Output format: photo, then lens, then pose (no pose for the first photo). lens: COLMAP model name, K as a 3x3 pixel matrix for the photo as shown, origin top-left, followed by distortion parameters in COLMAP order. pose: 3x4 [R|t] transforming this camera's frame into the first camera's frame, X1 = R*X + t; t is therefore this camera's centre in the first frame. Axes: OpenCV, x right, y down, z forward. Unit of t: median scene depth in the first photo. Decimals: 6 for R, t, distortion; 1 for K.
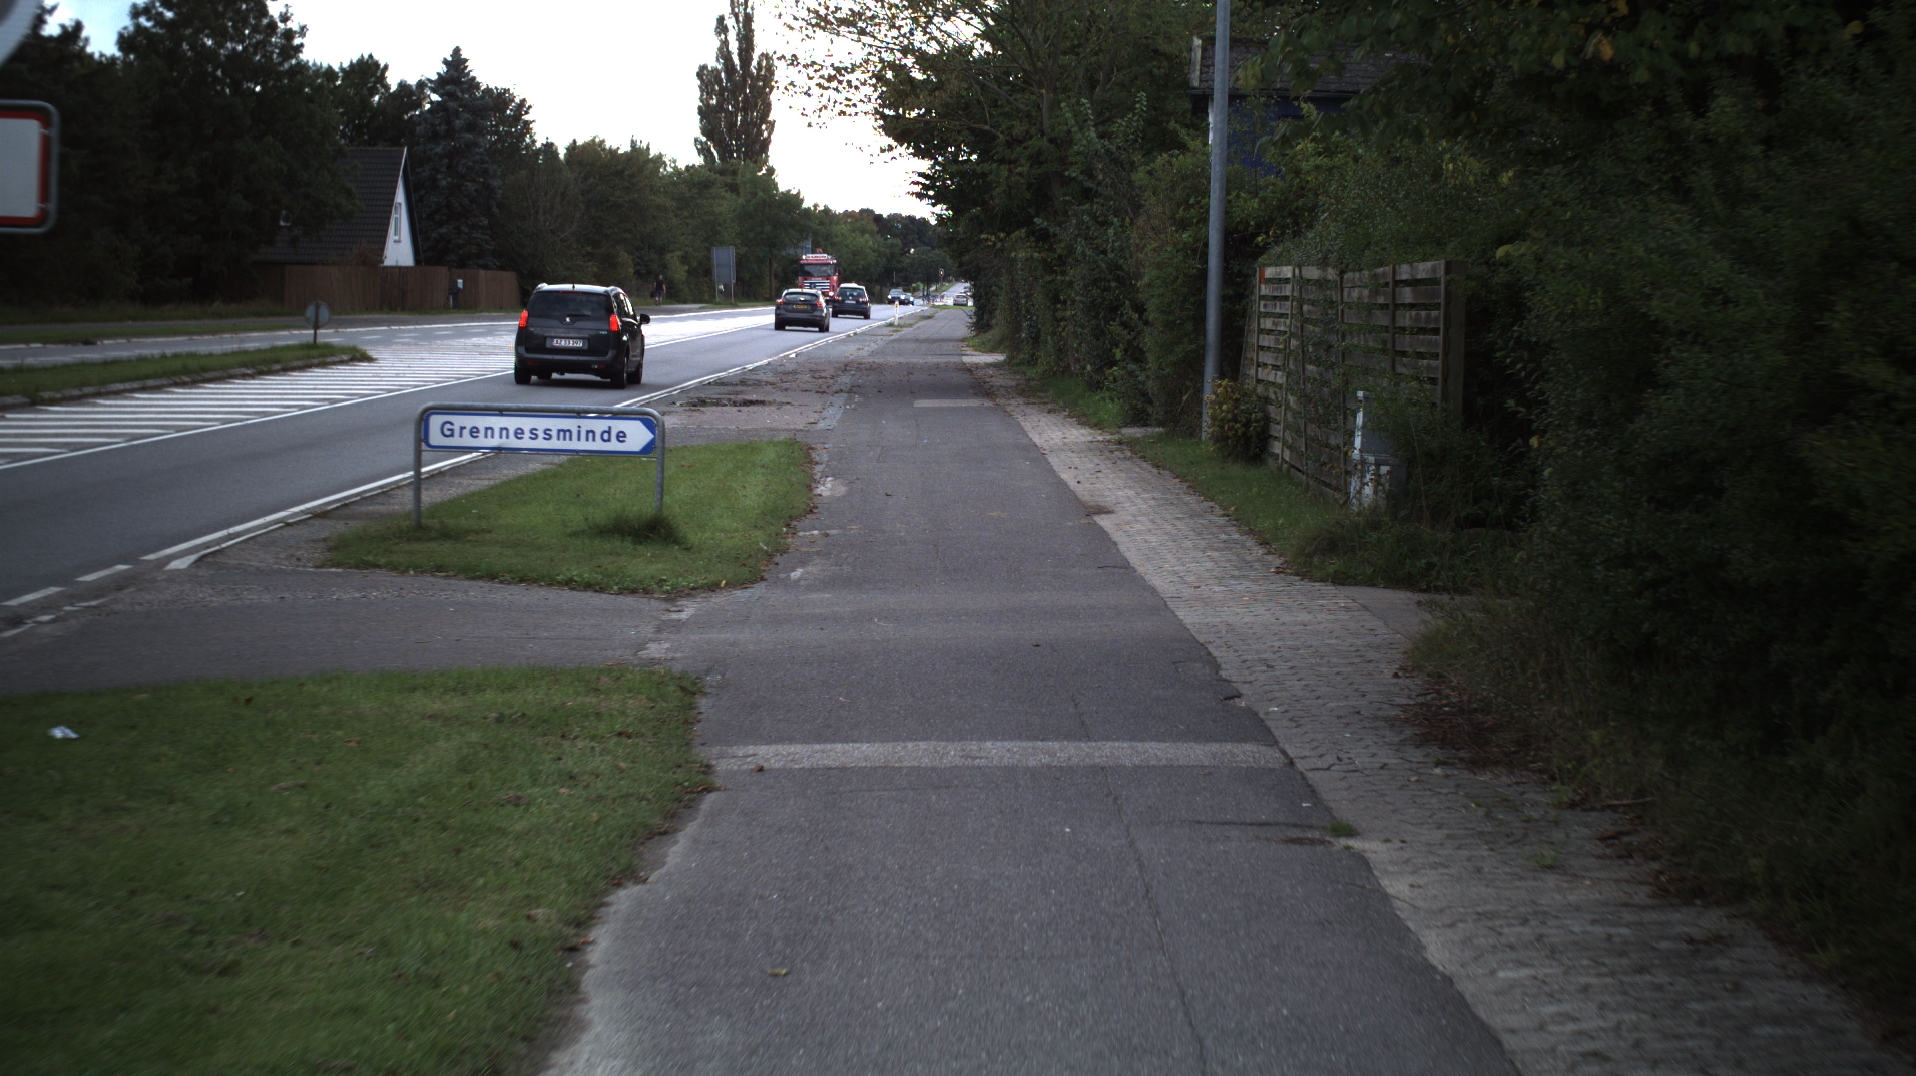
lens RADIAL K [[3146.4, 0, 958.0], [0, 3146.4, 538.0], [0, 0, 1]] dist [-0.210970, 0.040367]
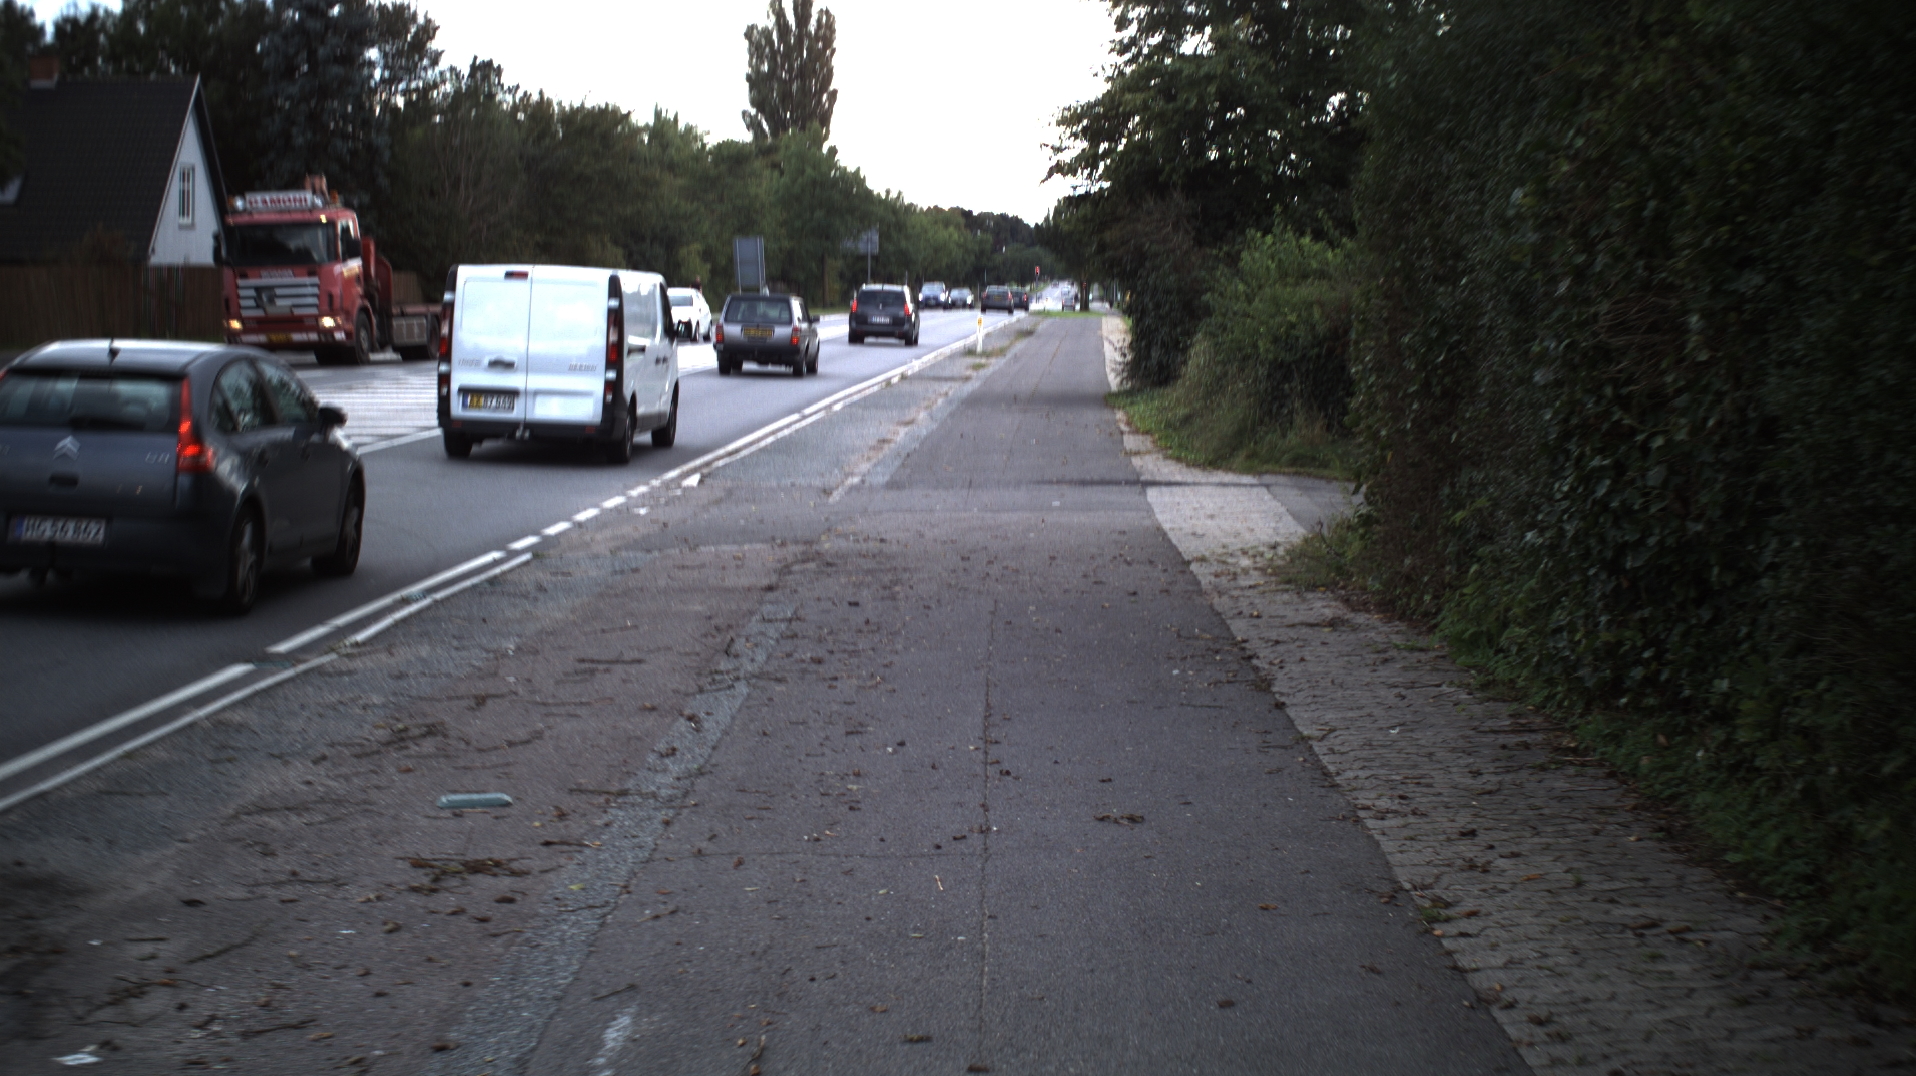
lens RADIAL K [[2672.0, 0, 1026.4], [0, 2672.0, 536.9], [0, 0, 1]] dist [-0.139188, 0.002562]
pose [[0.999940, -0.008047, -0.007436, -0.007767], [0.008150, 0.999870, 0.013933, -0.044659], [0.007323, -0.013993, 0.999875, 0.545985]]
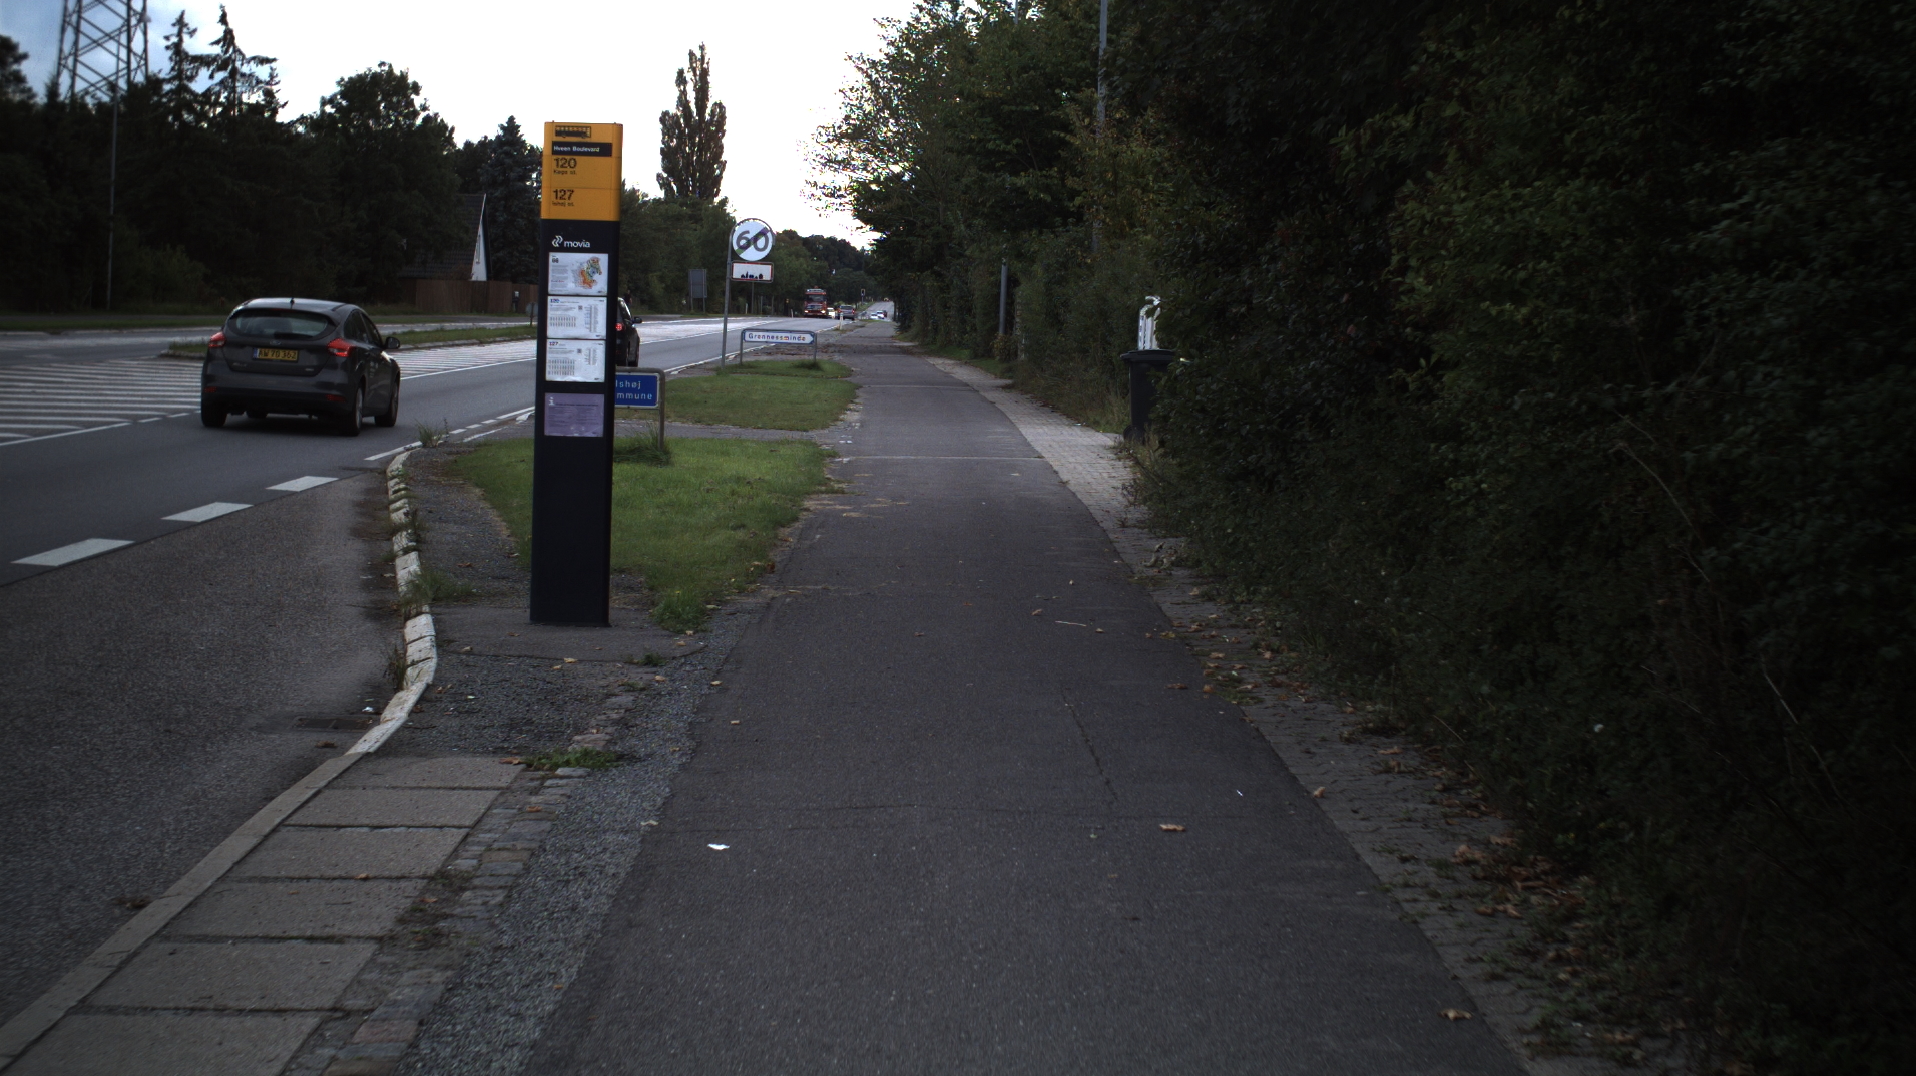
lens RADIAL K [[3809.6, 0, 958.0], [0, 3809.6, 538.0], [0, 0, 1]] dist [-0.268753, -0.107442]
pose [[0.999572, 0.014475, 0.025407, -0.010867], [-0.013960, 0.999695, -0.020351, 0.066142], [-0.025694, 0.019988, 0.999470, -0.777165]]
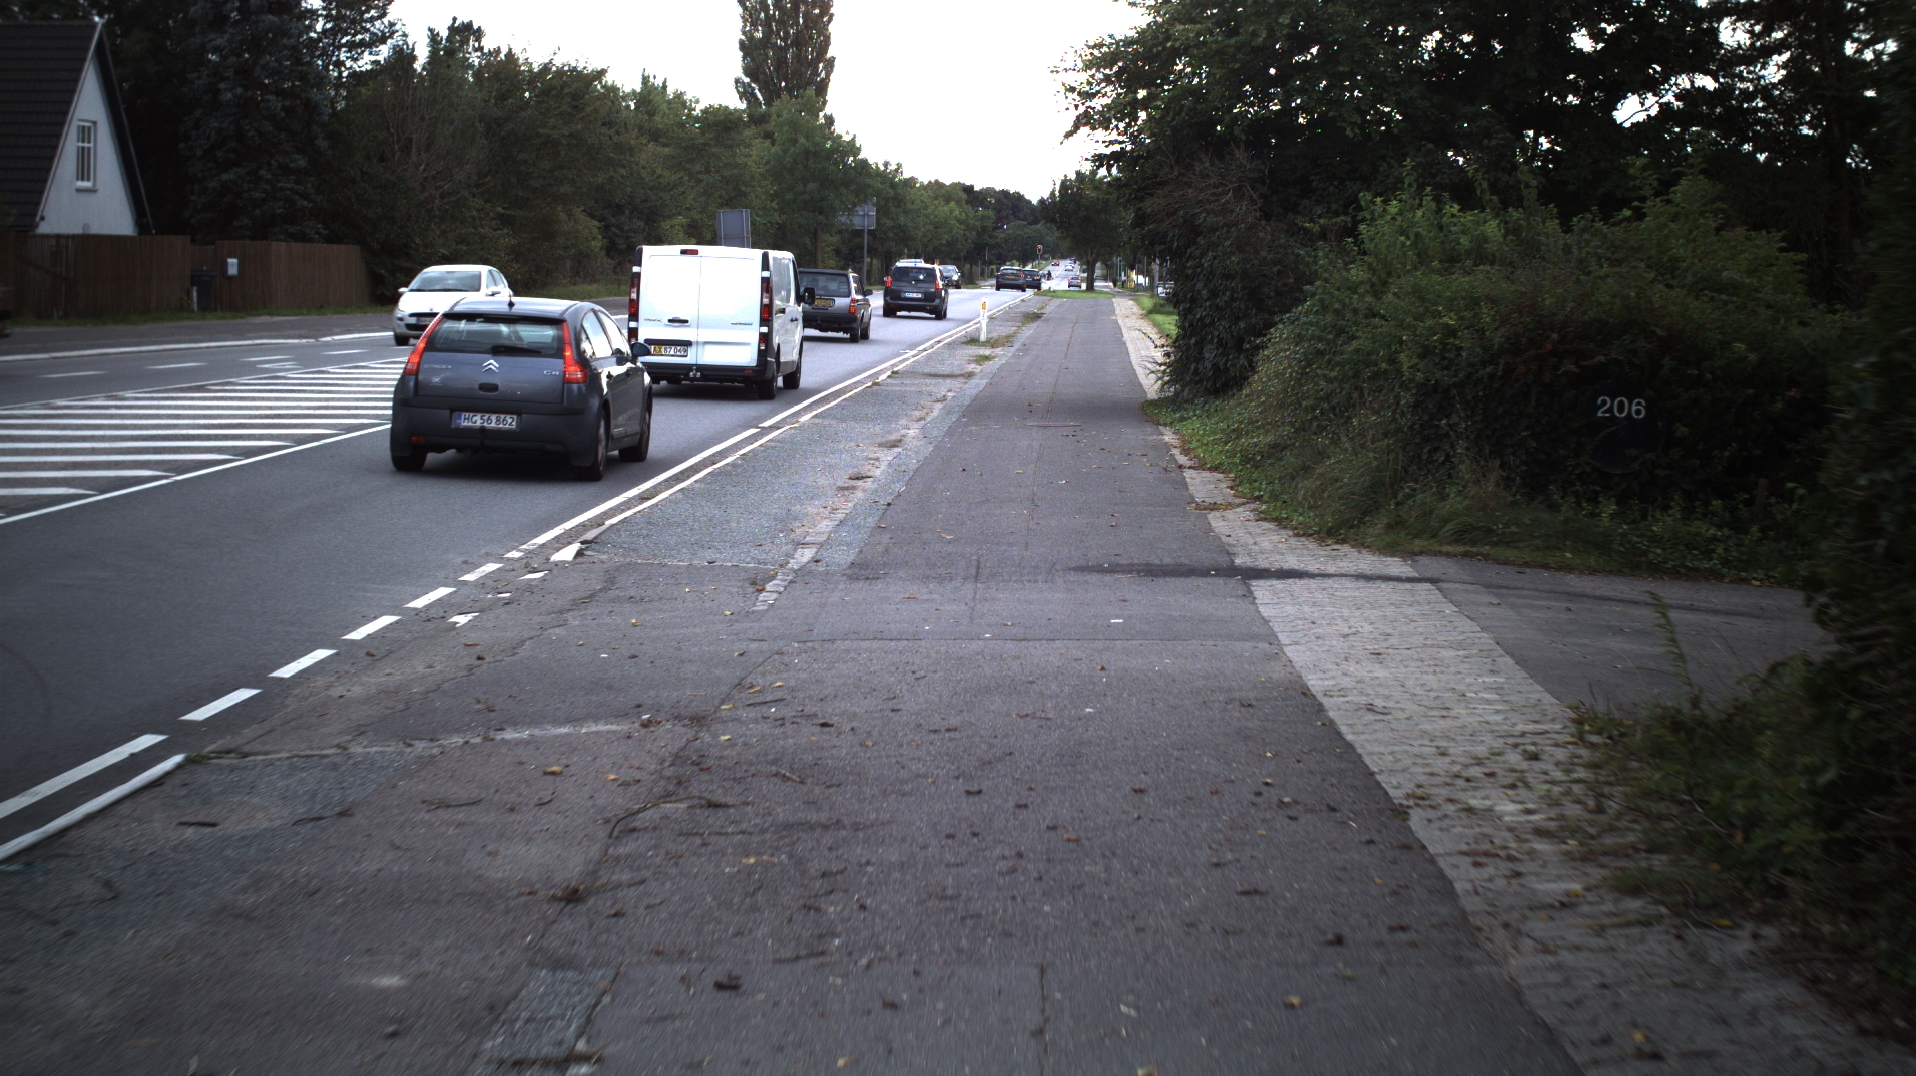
lens RADIAL K [[2589.1, 0, 1073.1], [0, 2589.1, 541.0], [0, 0, 1]] dist [-0.149183, -0.008974]
pose [[0.999928, -0.000207, 0.012000, -0.010878], [-0.000119, 0.999632, 0.027142, -0.052298], [-0.012002, -0.027142, 0.999560, 0.636748]]
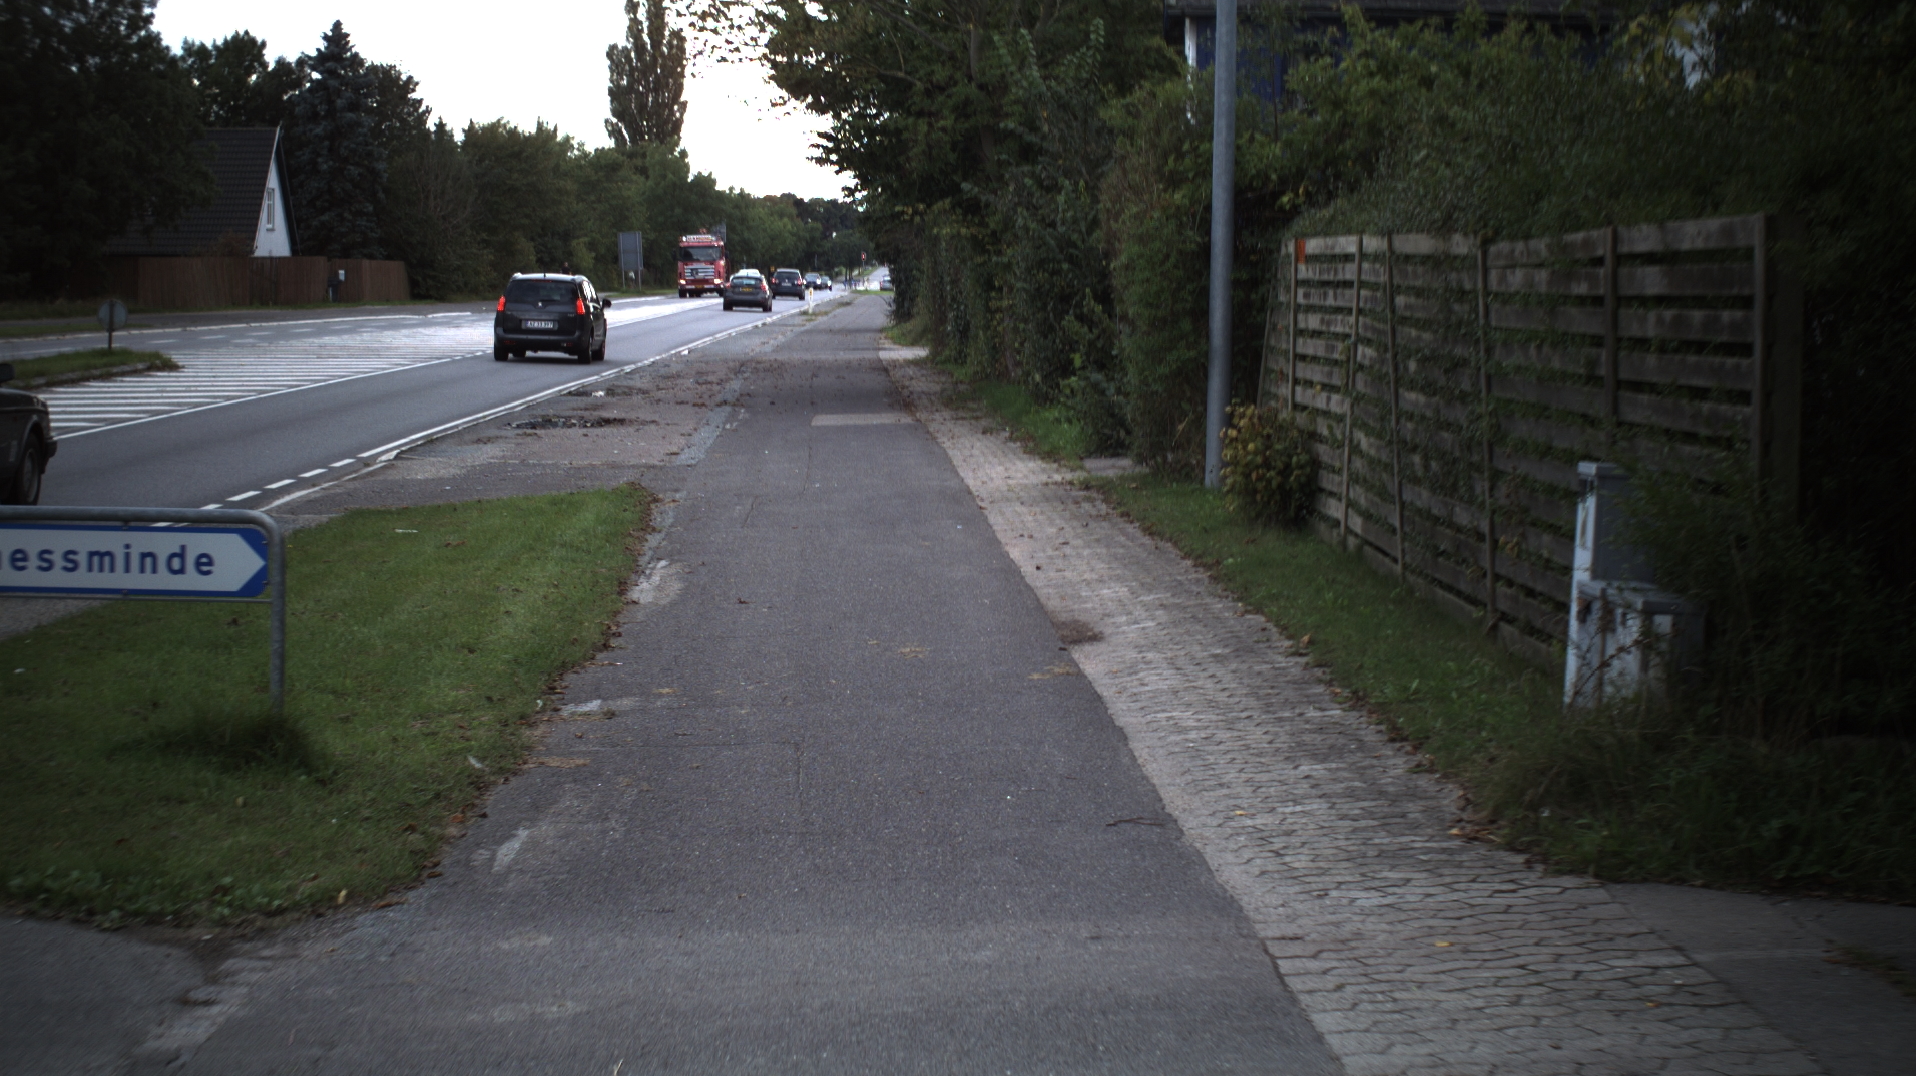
lens RADIAL K [[3037.4, 0, 904.7], [0, 3037.4, 543.6], [0, 0, 1]] dist [-0.200635, 0.138988]
pose [[0.999898, -0.013112, 0.005707, 0.002360], [0.013053, 0.999864, 0.010108, -0.010102], [-0.005839, -0.010033, 0.999933, 0.124566]]
